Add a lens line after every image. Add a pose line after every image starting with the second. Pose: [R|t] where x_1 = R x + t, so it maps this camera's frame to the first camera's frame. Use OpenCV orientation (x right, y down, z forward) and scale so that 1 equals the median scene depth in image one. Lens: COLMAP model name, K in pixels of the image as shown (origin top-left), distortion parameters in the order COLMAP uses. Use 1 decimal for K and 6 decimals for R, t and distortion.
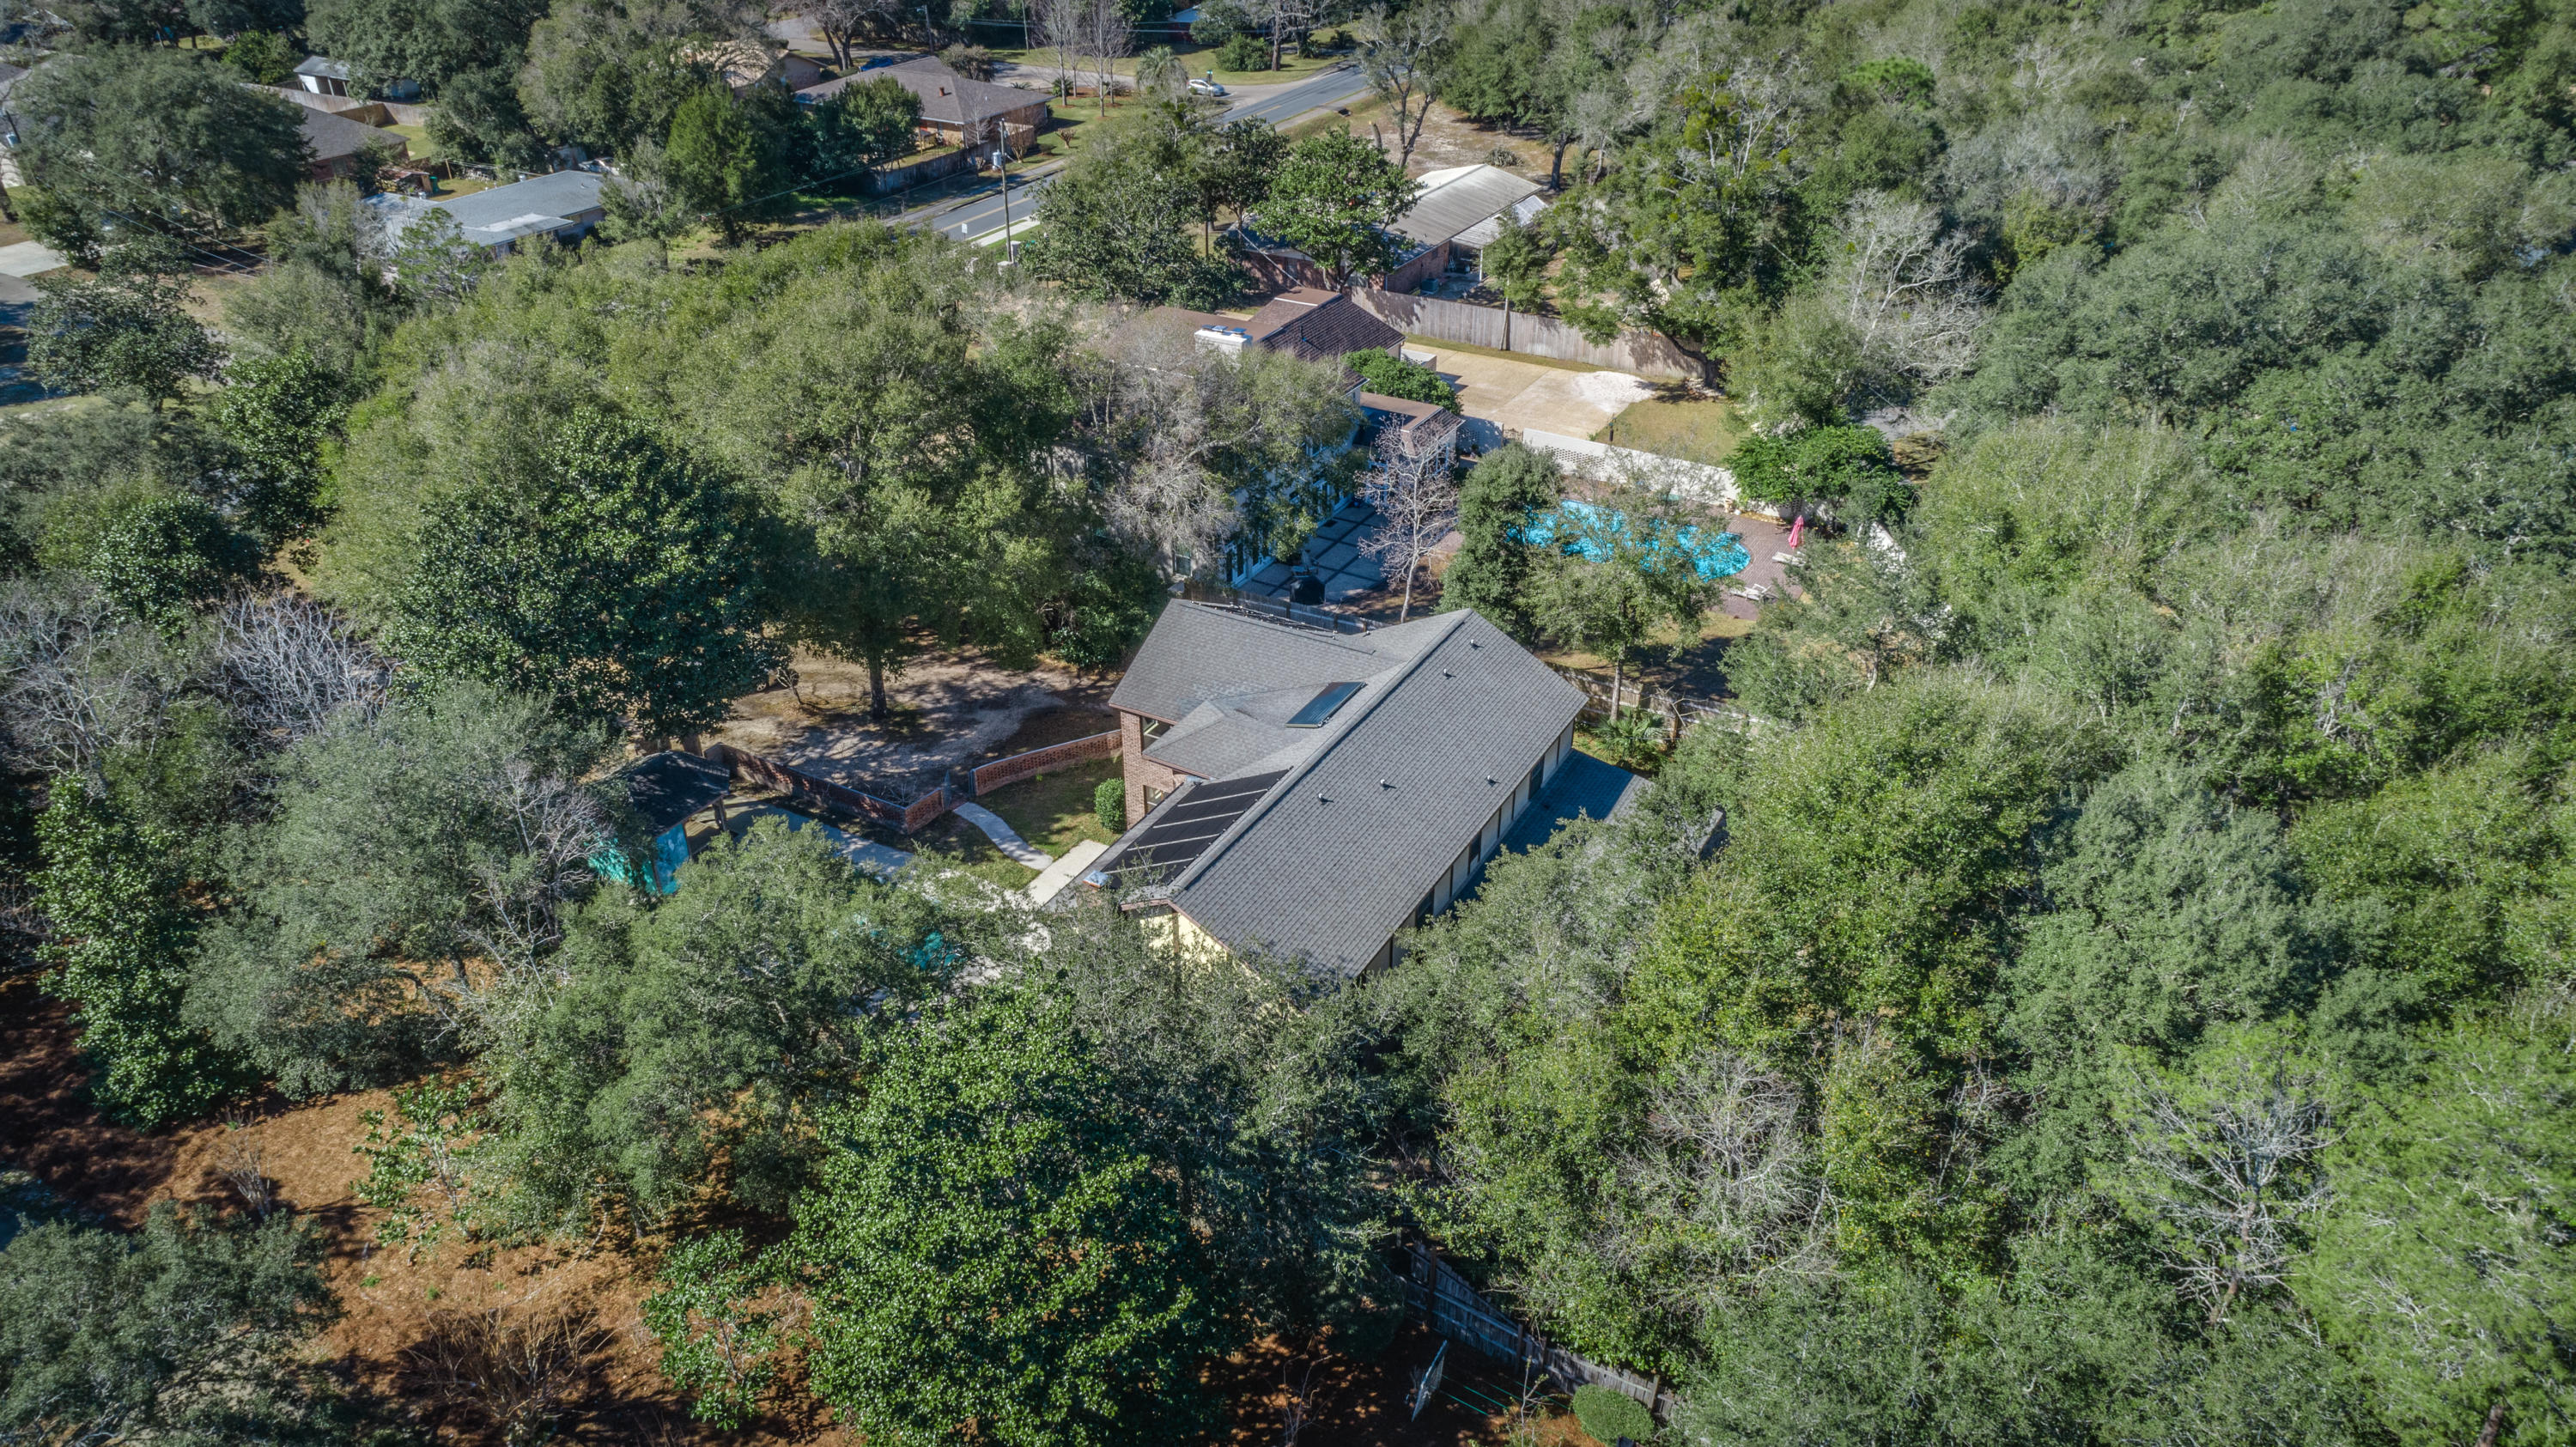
lens RADIAL K [[1716.4, 0, 1288.0], [0, 1716.4, 723.5], [0, 0, 1]] dist [0.011881, 0.008596]
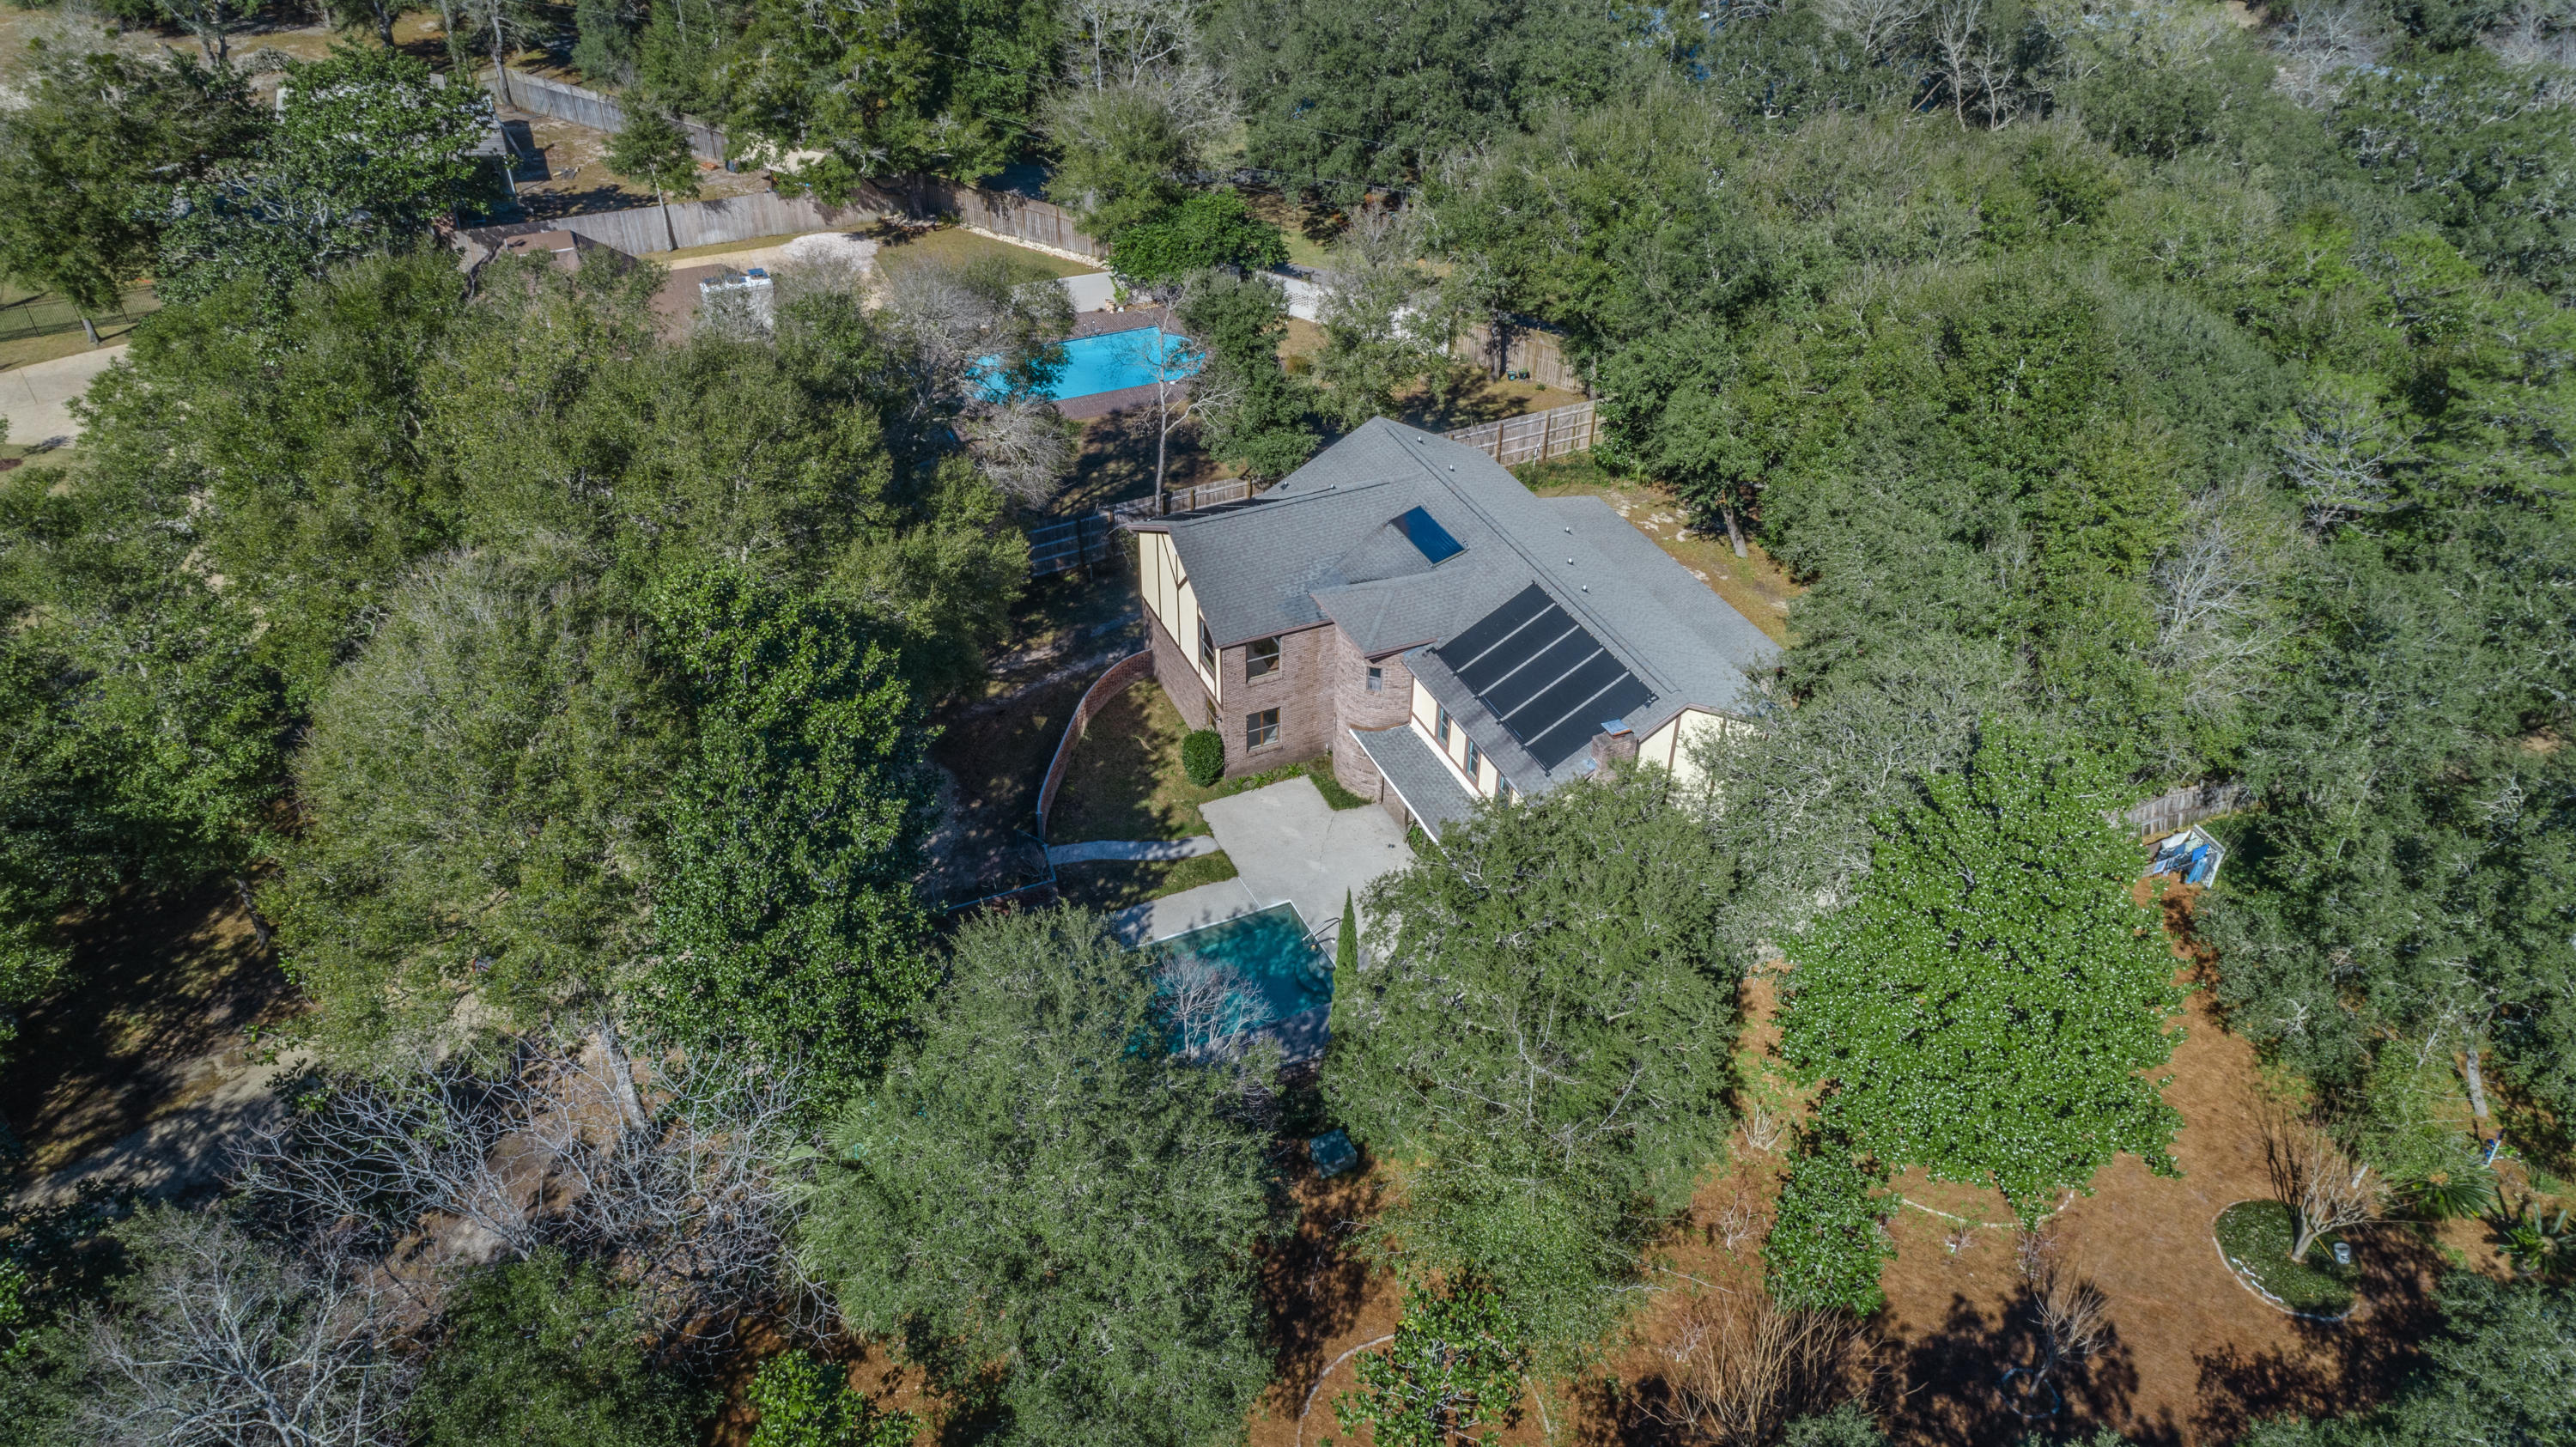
lens RADIAL K [[1716.4, 0, 1288.0], [0, 1716.4, 723.5], [0, 0, 1]] dist [0.011881, 0.008596]
pose [[0.604260, -0.473329, 0.640960, -0.393376], [0.400814, 0.875811, 0.268894, -0.120580], [-0.688634, 0.094424, 0.718934, 0.168062]]
